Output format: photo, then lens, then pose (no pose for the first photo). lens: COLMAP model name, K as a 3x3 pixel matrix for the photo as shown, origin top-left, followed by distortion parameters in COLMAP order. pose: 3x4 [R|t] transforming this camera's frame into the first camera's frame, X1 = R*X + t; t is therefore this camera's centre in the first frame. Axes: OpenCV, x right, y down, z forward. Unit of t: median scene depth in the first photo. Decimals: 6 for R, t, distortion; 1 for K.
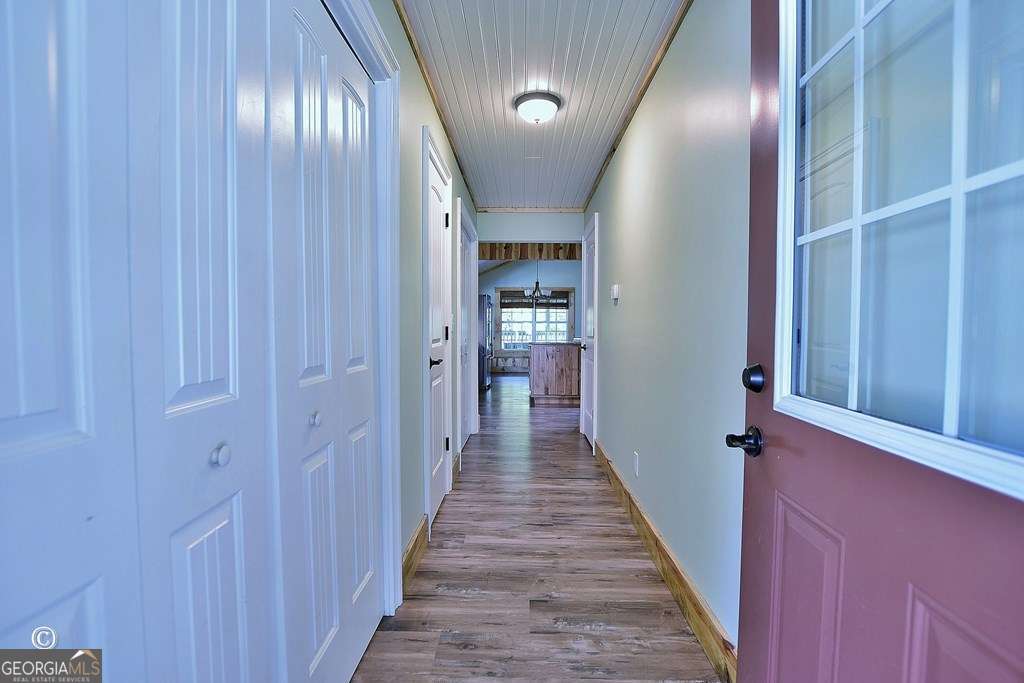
lens RADIAL K [[454.0, 0, 511.9], [0, 454.0, 344.2], [0, 0, 1]] dist [-0.018524, 0.000940]
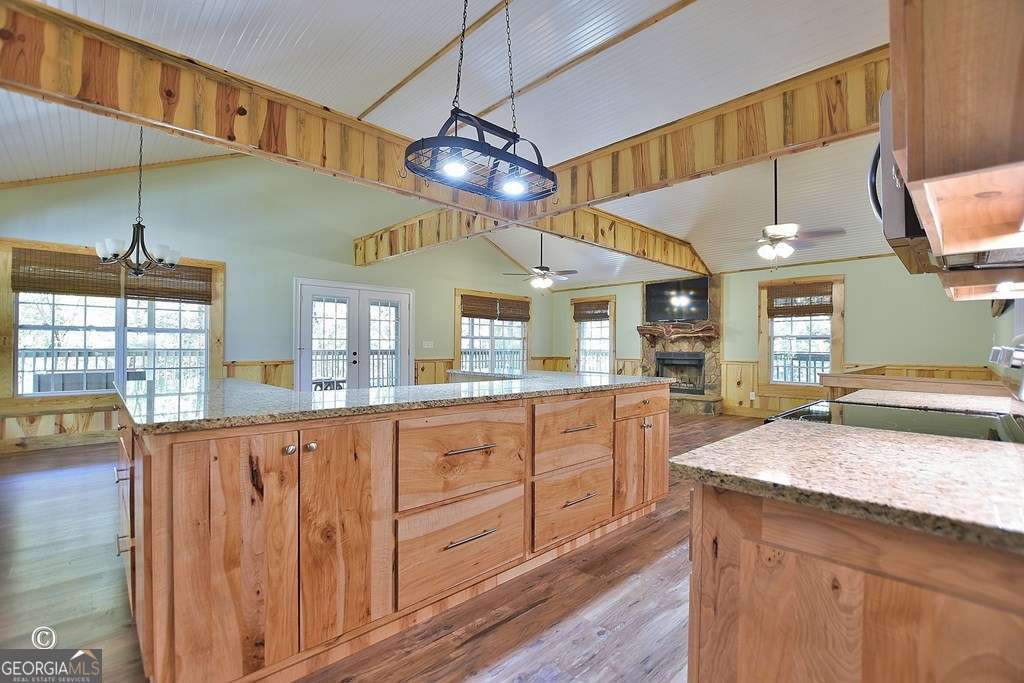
lens RADIAL K [[454.0, 0, 512.0], [0, 454.0, 345.5], [0, 0, 1]] dist [-0.018524, 0.000940]
pose [[0.707449, 0.002356, 0.706760, 0.008900], [0.018339, 0.999597, -0.021690, -0.015519], [-0.706526, 0.028306, 0.707121, 0.419684]]
